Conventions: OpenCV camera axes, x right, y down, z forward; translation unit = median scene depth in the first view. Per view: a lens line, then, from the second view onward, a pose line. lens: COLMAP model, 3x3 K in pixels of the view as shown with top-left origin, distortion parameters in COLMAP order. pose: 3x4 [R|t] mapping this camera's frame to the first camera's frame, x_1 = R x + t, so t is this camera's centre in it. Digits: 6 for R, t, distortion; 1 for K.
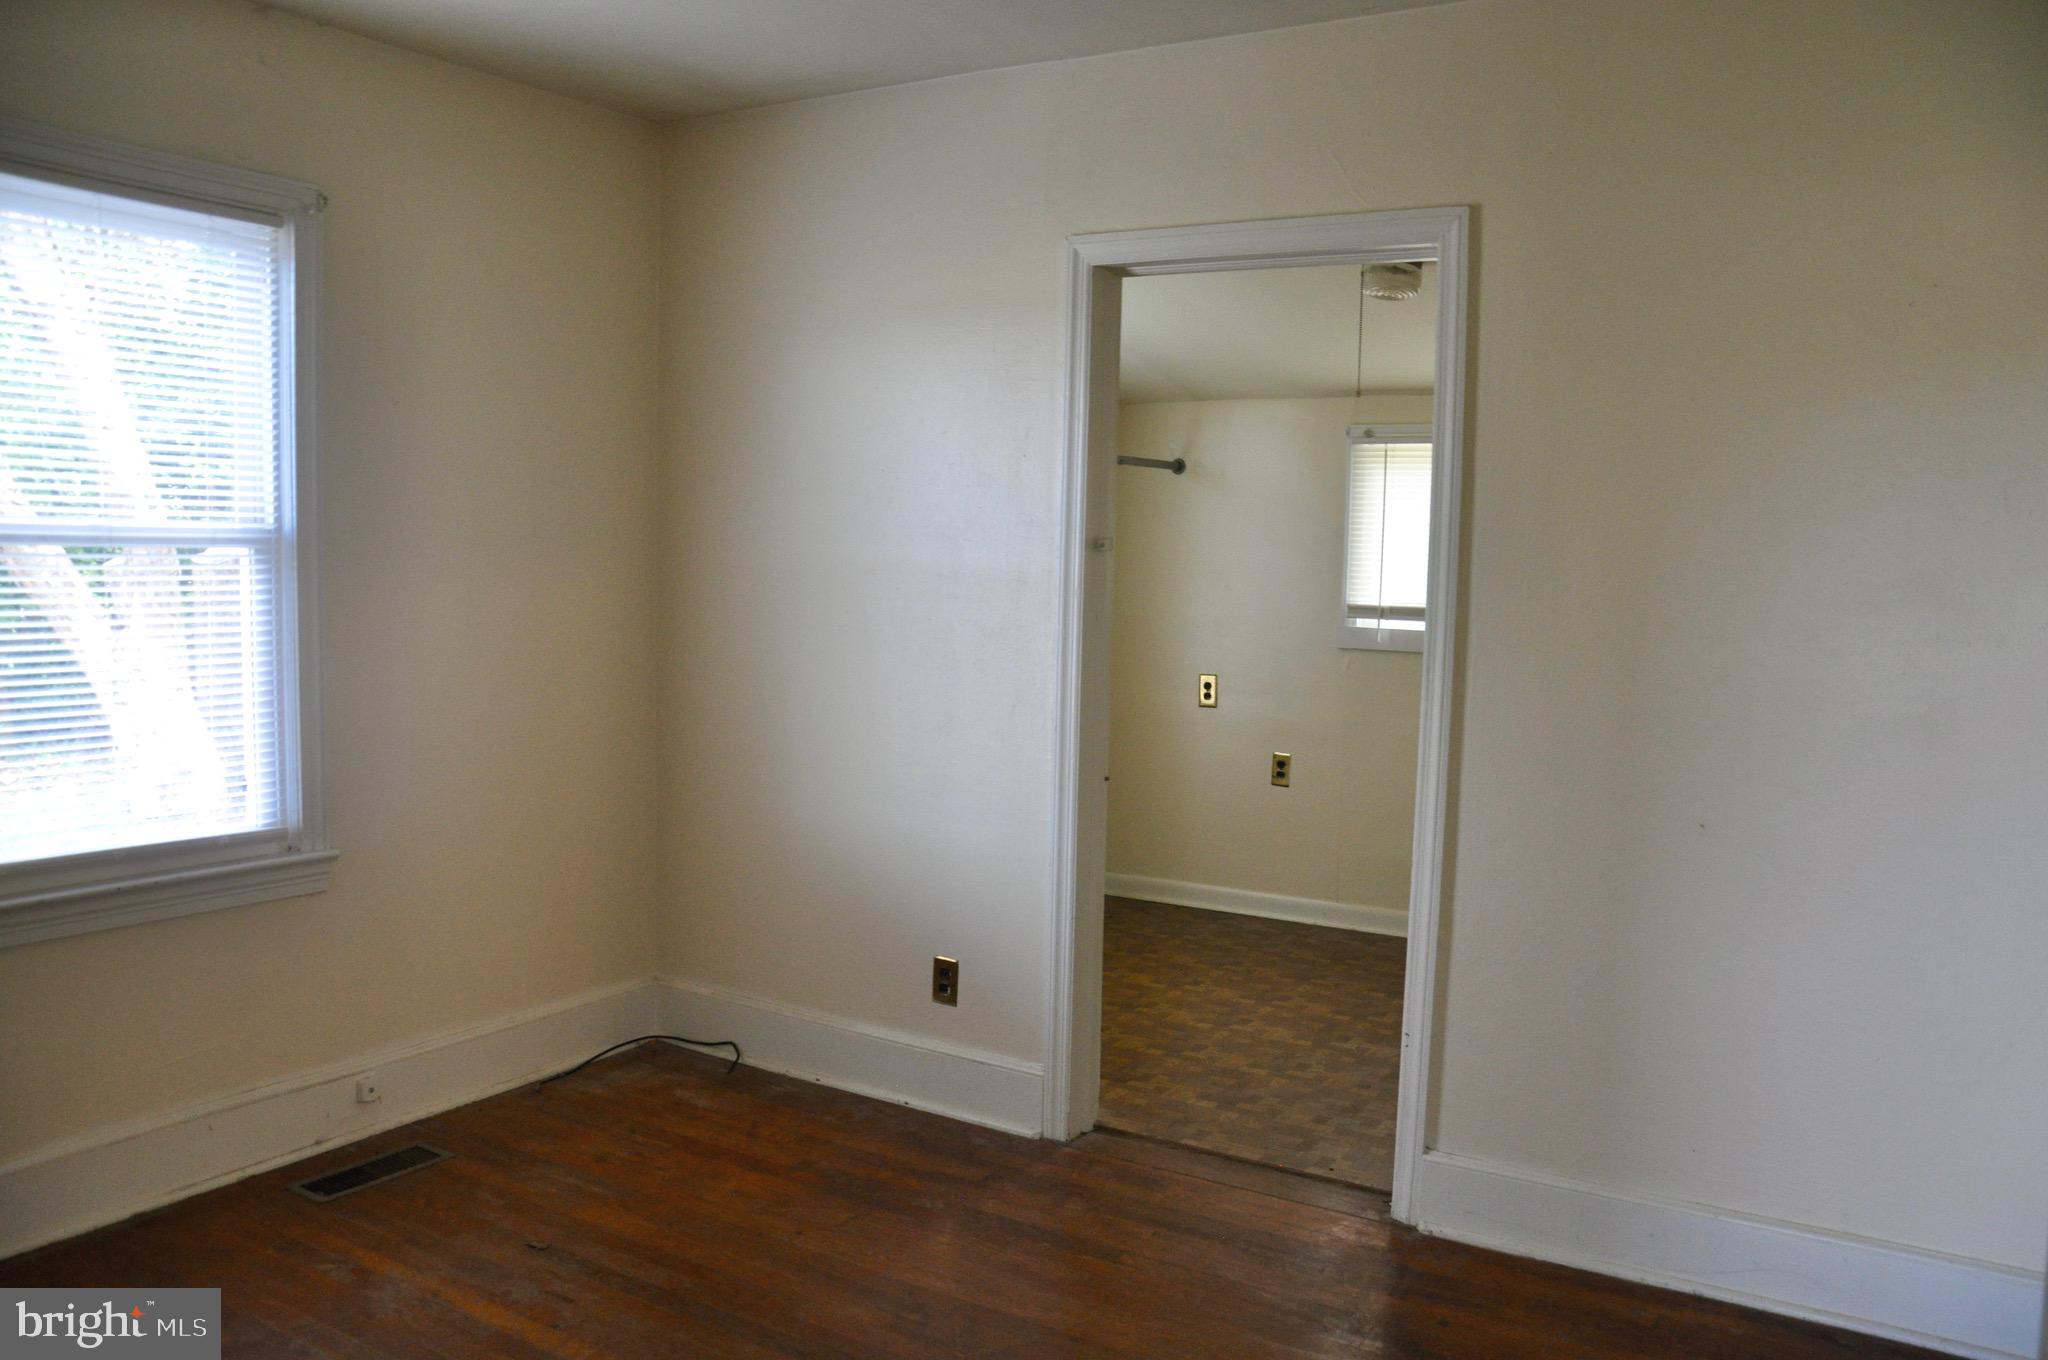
lens RADIAL K [[1632.8, 0, 1031.2], [0, 1632.8, 690.0], [0, 0, 1]] dist [-0.149787, 0.095420]
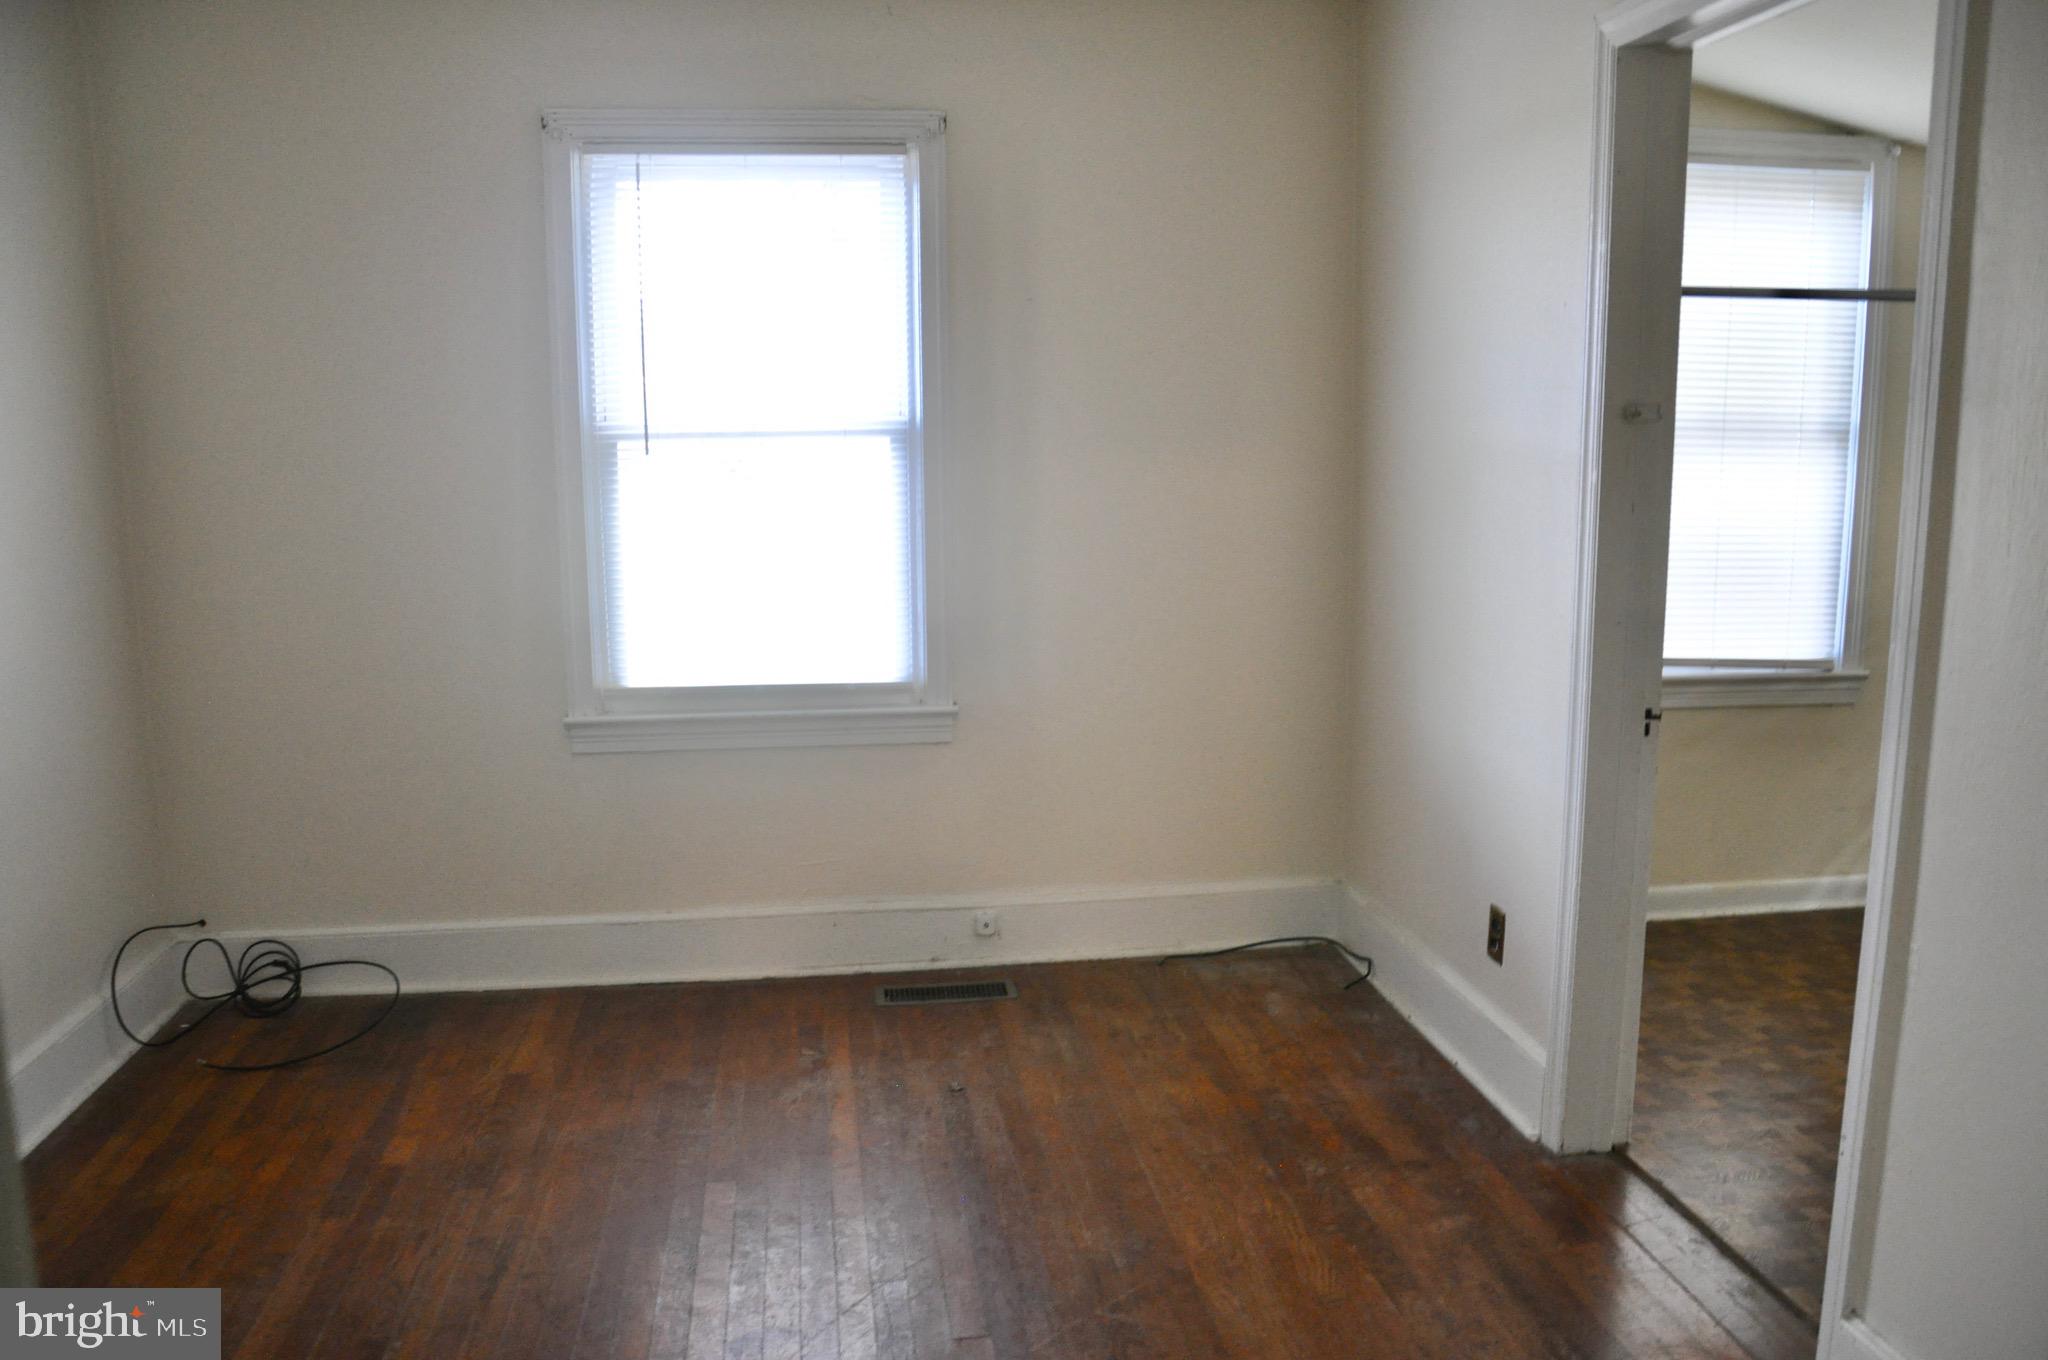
lens RADIAL K [[1632.8, 0, 1025.4], [0, 1632.8, 669.5], [0, 0, 1]] dist [-0.149787, 0.095420]
pose [[0.630427, 0.083950, -0.771695, 0.472825], [-0.041556, 0.996359, 0.074441, -0.012706], [0.775135, -0.014861, 0.631621, 0.305880]]
